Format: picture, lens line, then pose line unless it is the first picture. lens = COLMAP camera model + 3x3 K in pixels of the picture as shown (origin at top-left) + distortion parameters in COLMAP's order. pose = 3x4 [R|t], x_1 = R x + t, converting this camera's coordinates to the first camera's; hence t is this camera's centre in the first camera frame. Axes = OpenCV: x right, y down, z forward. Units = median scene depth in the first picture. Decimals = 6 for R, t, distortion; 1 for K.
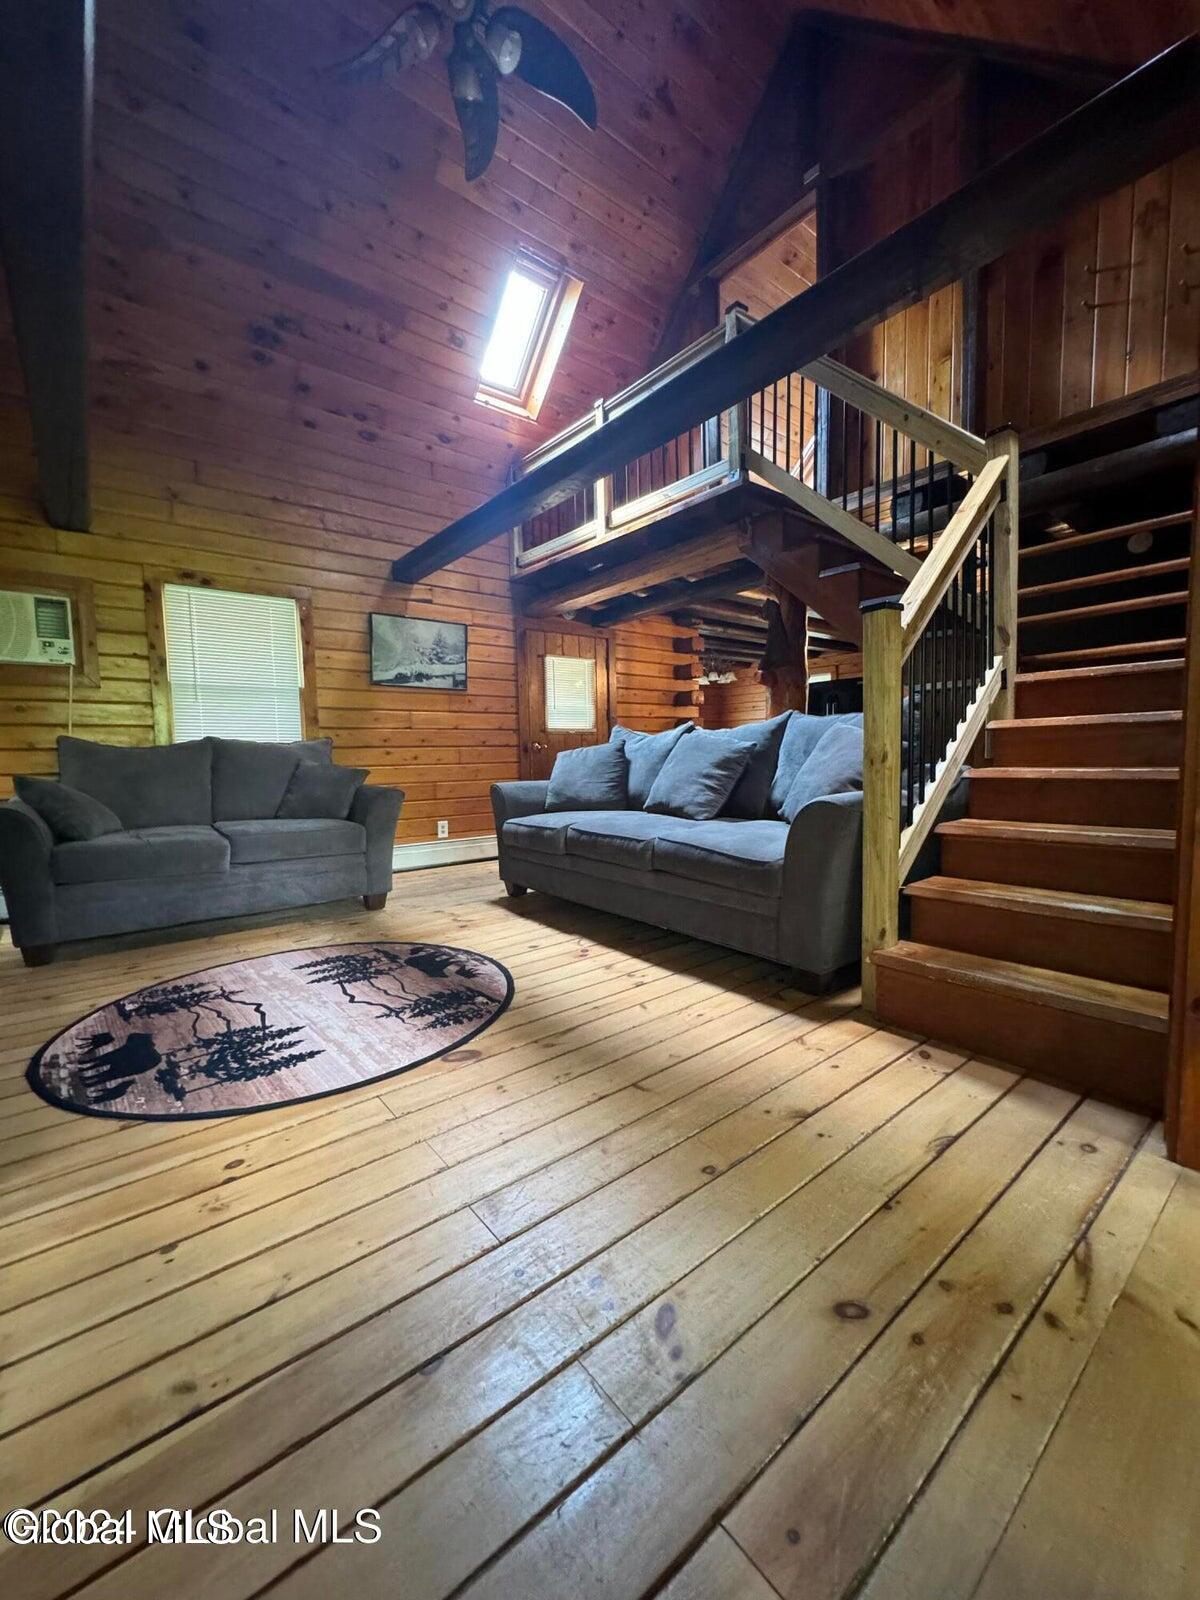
lens RADIAL K [[637.3, 0, 601.1], [0, 637.3, 802.9], [0, 0, 1]] dist [-0.002389, 0.000185]
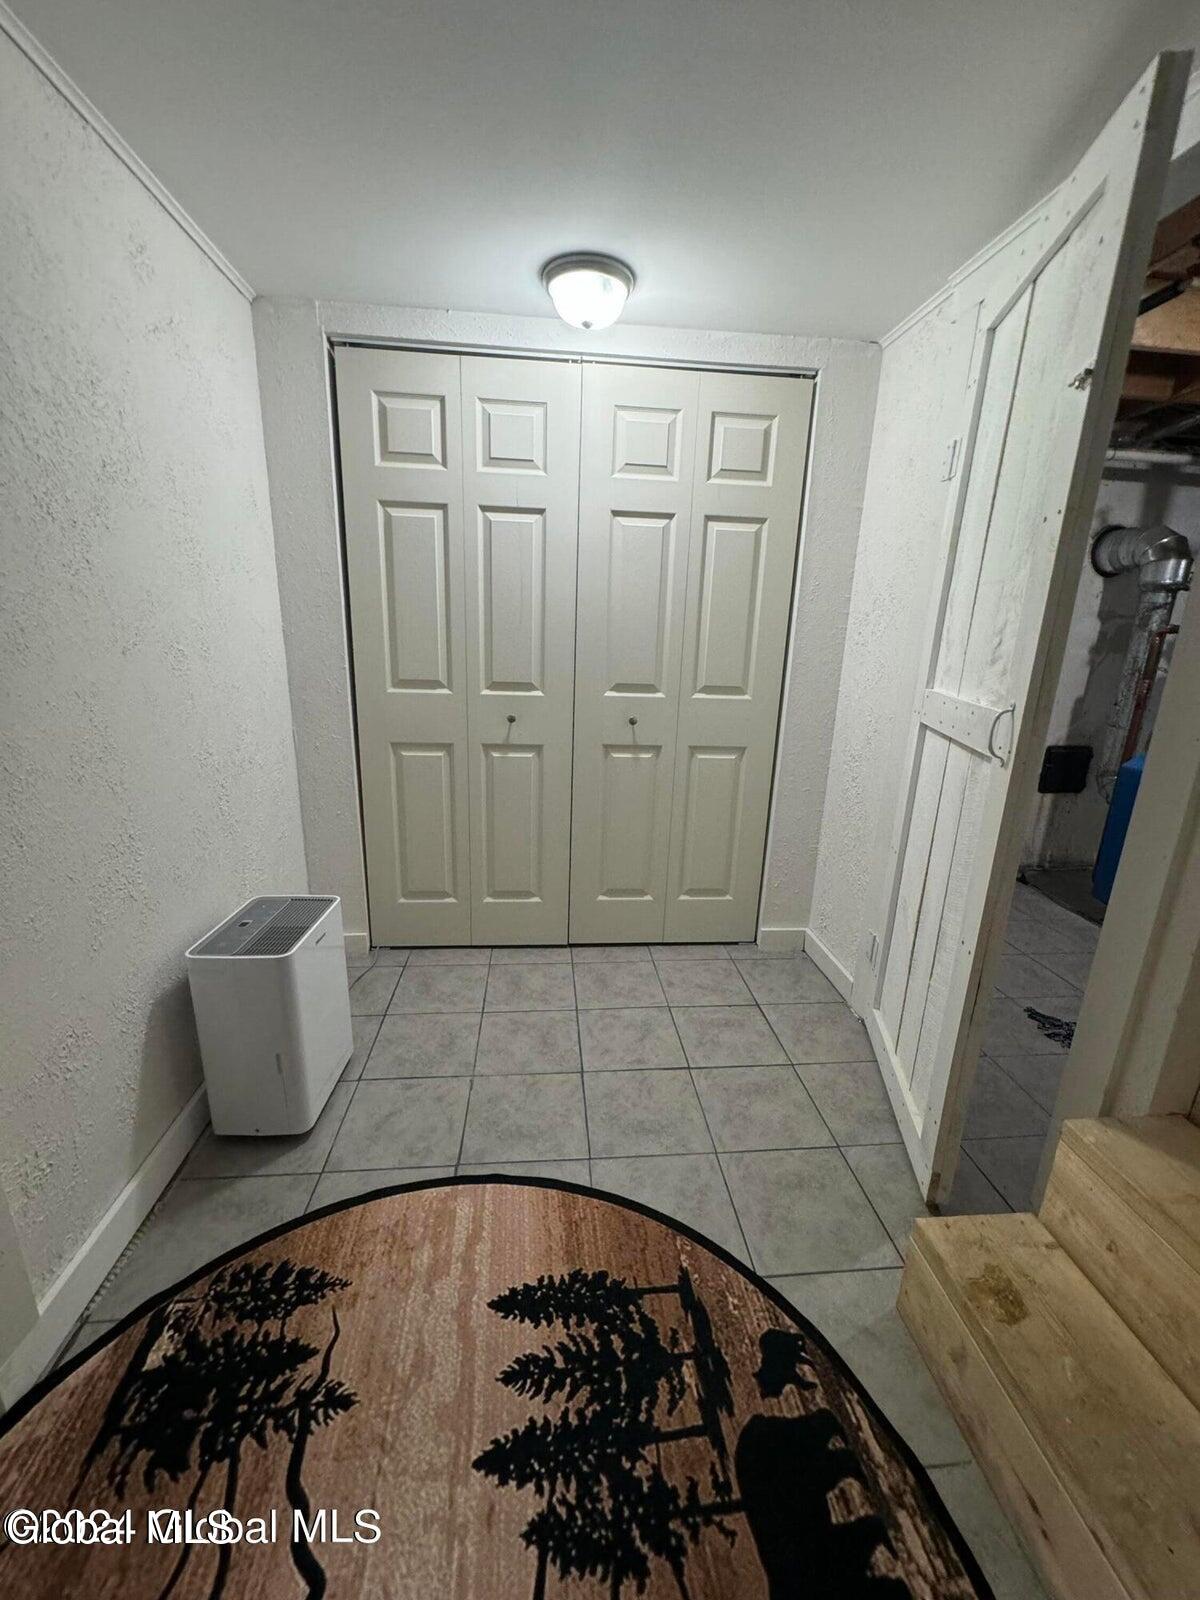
lens RADIAL K [[637.3, 0, 601.2], [0, 637.3, 797.3], [0, 0, 1]] dist [-0.002389, 0.000185]
pose [[-0.825355, -0.151668, 0.543862, -0.449270], [0.031376, 0.949436, 0.312387, -0.149666], [-0.563741, 0.274895, -0.778864, 0.737633]]
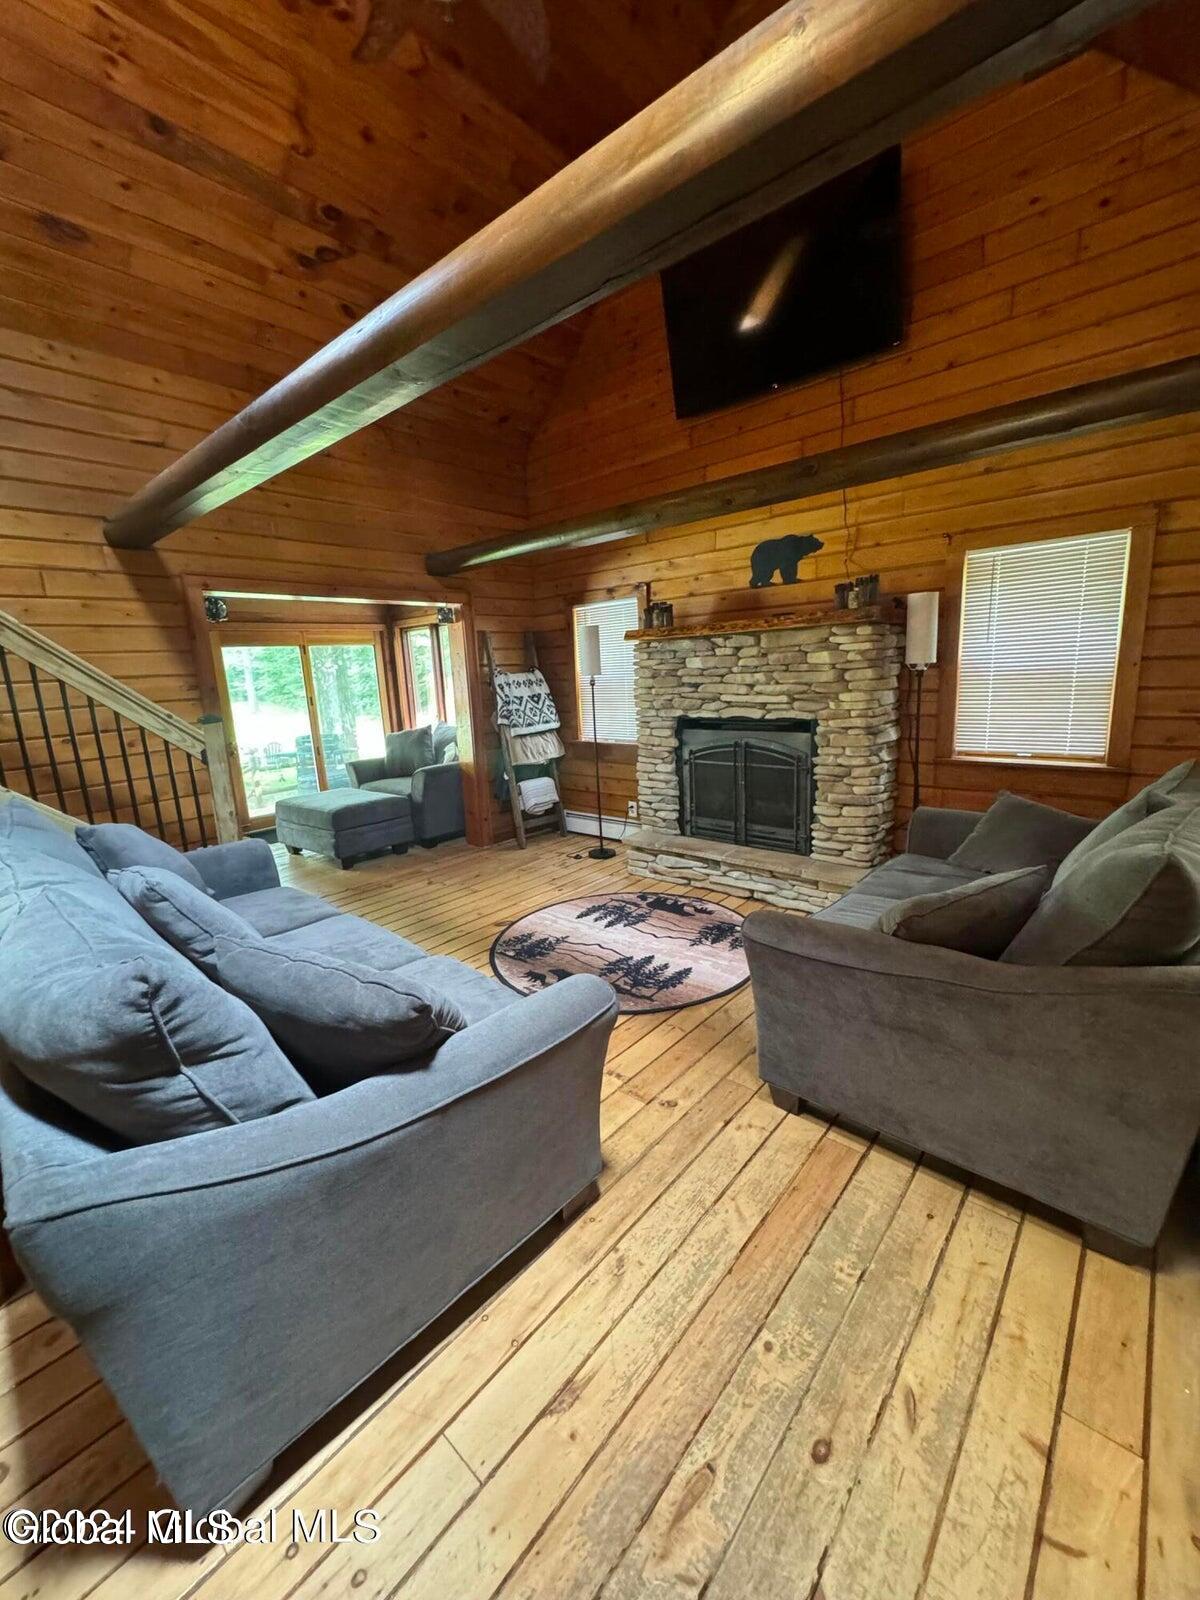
lens RADIAL K [[637.3, 0, 601.6], [0, 637.3, 798.8], [0, 0, 1]] dist [-0.002389, 0.000185]
pose [[-0.982506, 0.102105, -0.155745, -0.139359], [0.054915, 0.957960, 0.281598, -0.303286], [0.177950, 0.268119, -0.946808, 1.612807]]
